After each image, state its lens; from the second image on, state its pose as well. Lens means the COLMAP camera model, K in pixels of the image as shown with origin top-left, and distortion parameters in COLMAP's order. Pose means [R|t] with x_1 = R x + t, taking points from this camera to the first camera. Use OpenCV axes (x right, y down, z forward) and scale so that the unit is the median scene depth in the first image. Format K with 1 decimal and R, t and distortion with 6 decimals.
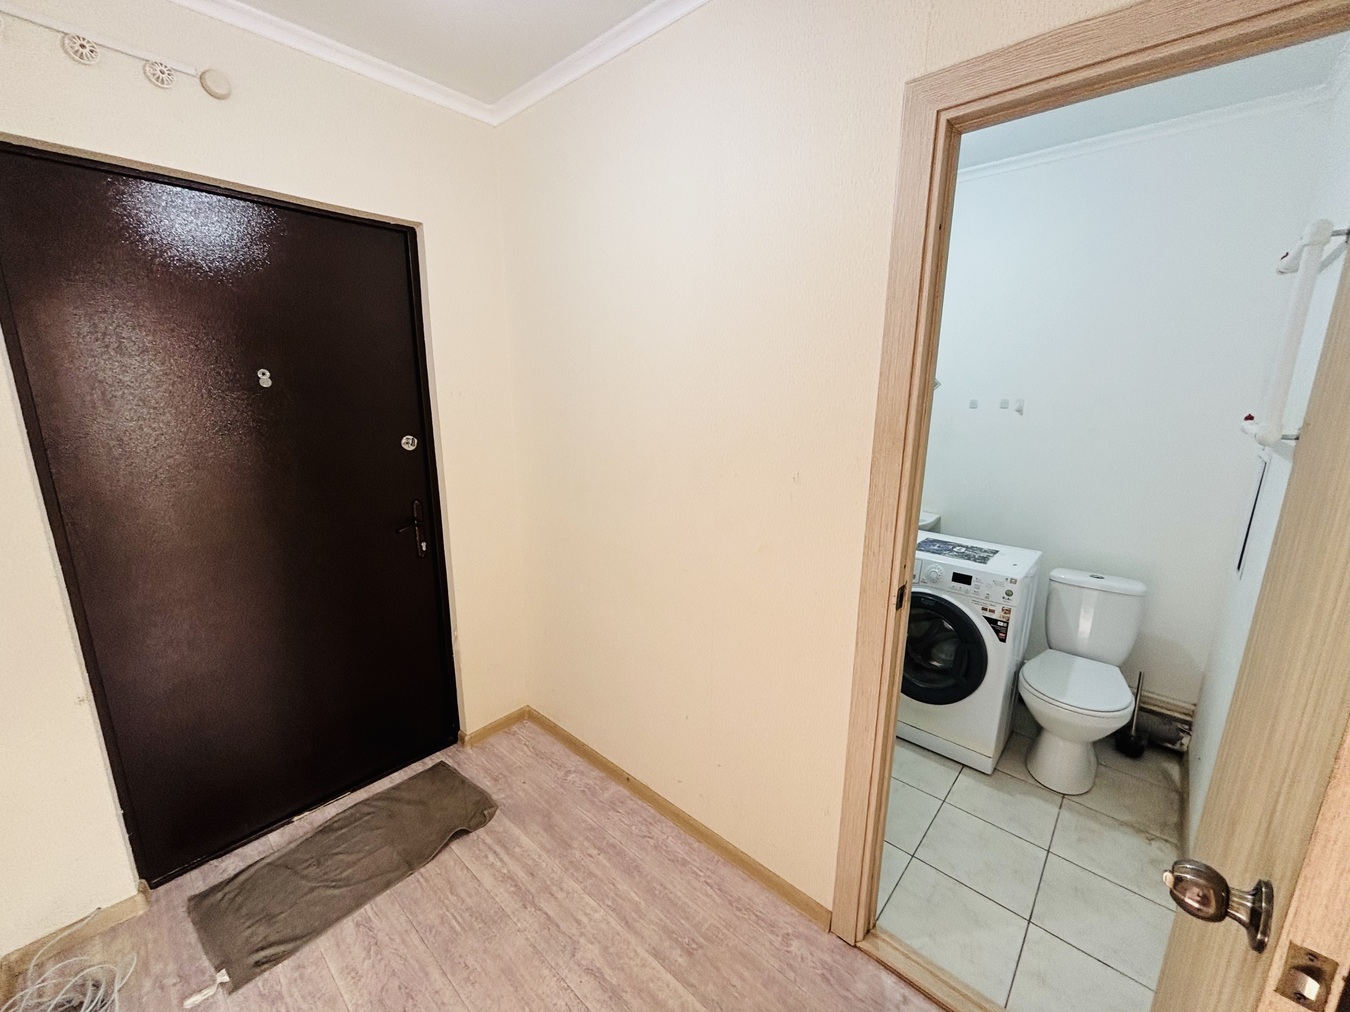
lens RADIAL K [[545.2, 0, 675.7], [0, 545.2, 511.0], [0, 0, 1]] dist [-0.000560, -0.000026]
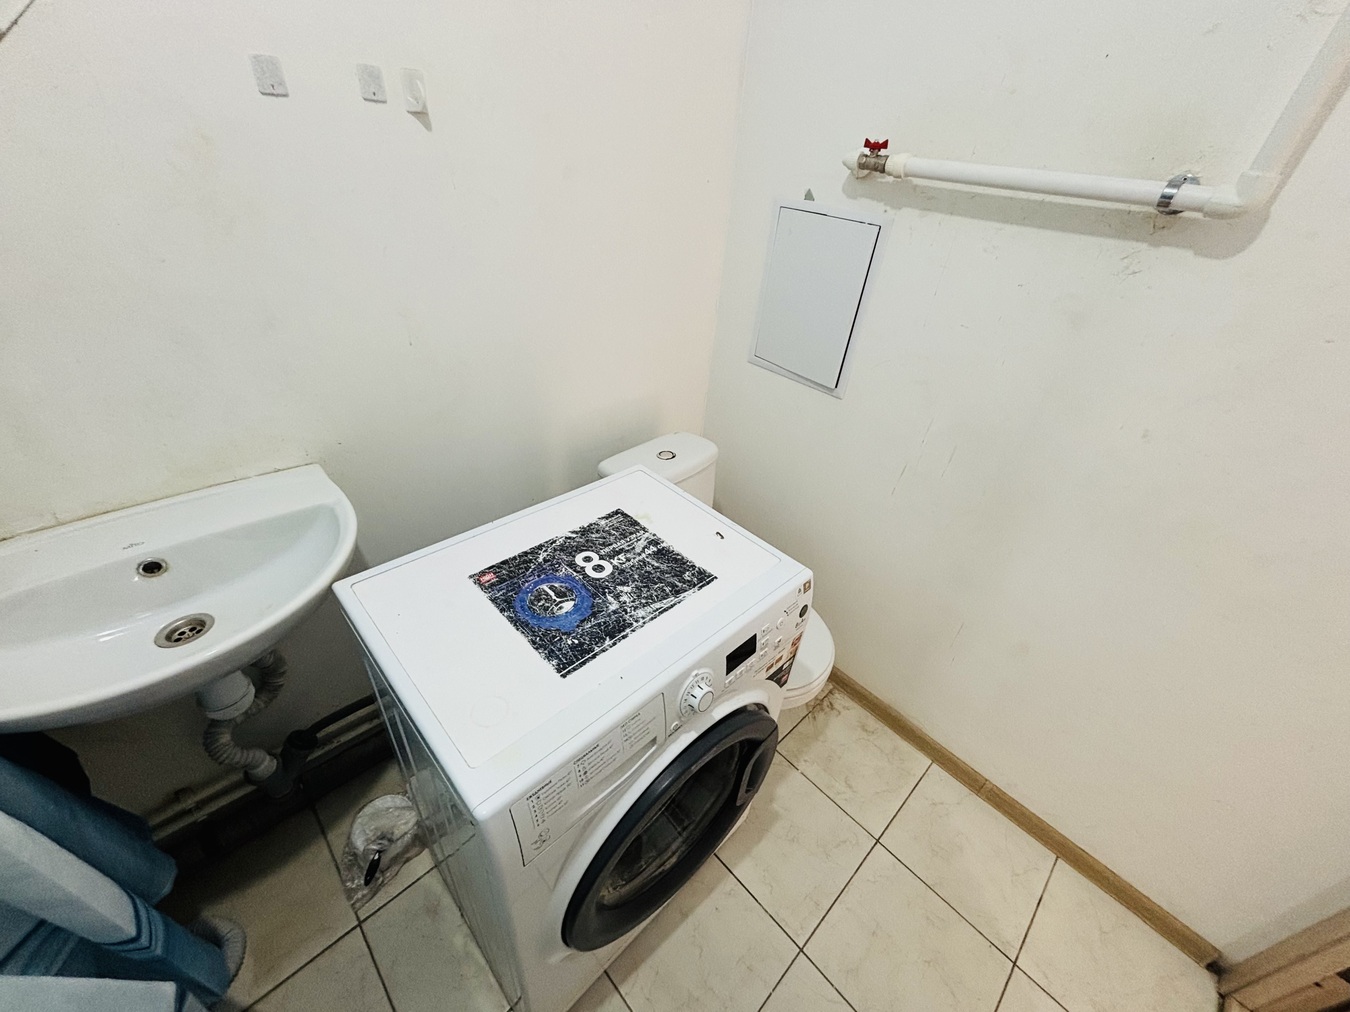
lens RADIAL K [[545.2, 0, 679.5], [0, 545.2, 496.4], [0, 0, 1]] dist [-0.000560, -0.000026]
pose [[0.071249, -0.550618, 0.831711, 0.260230], [0.143123, 0.830846, 0.537784, -0.168934], [-0.987137, 0.080720, 0.138003, 0.947240]]
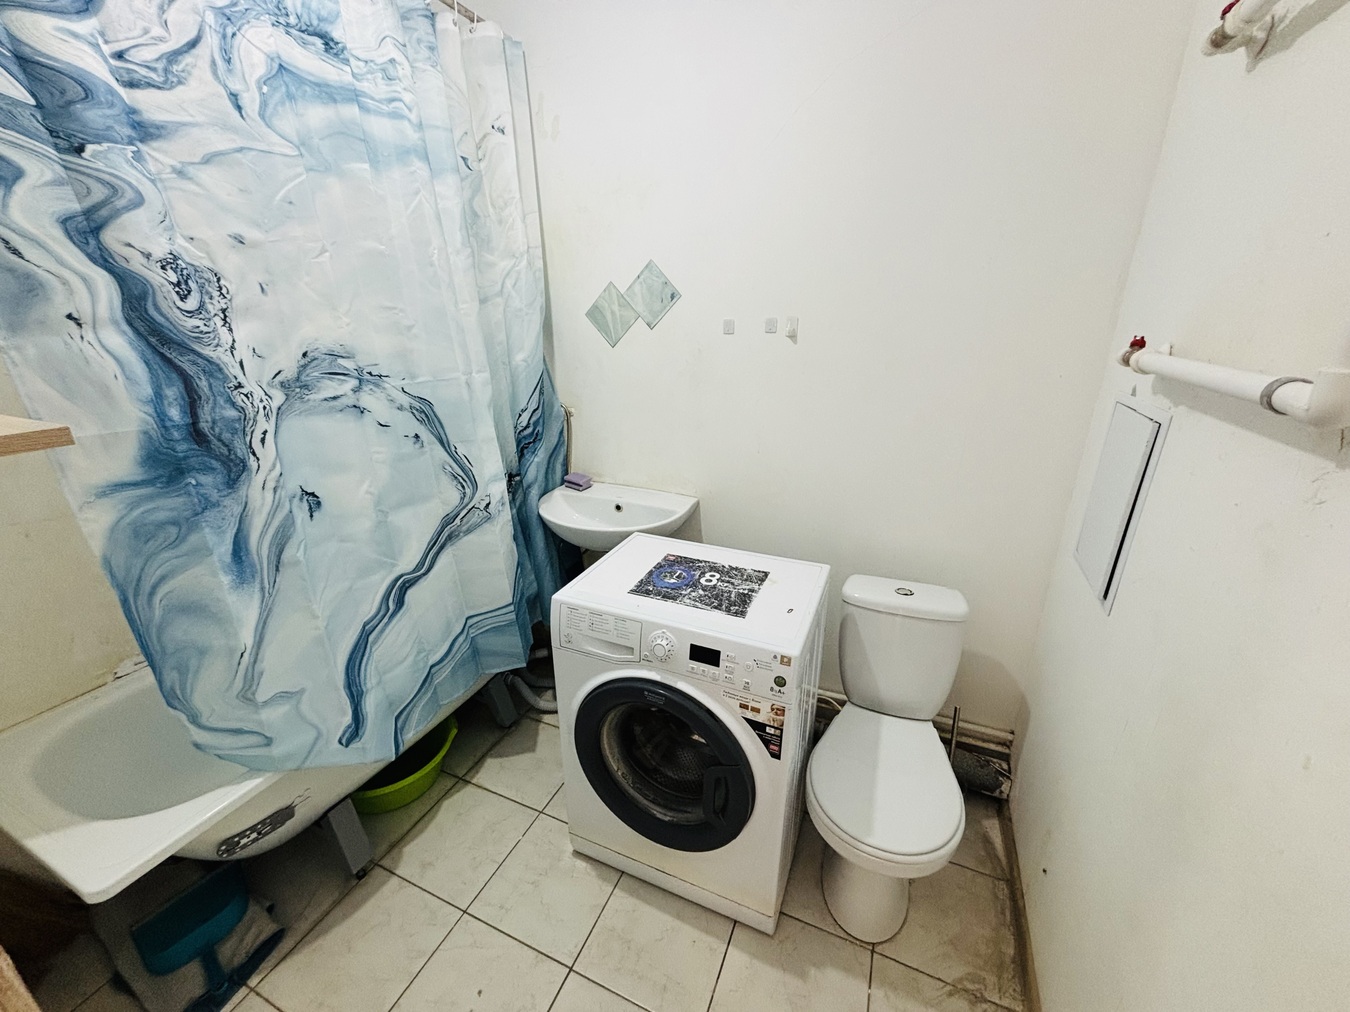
lens RADIAL K [[545.2, 0, 678.6], [0, 545.2, 501.3], [0, 0, 1]] dist [-0.000560, -0.000026]
pose [[0.946633, -0.107513, 0.303853, 0.338968], [0.072675, 0.989648, 0.123752, -0.094645], [-0.314013, -0.095065, 0.944647, 0.490096]]
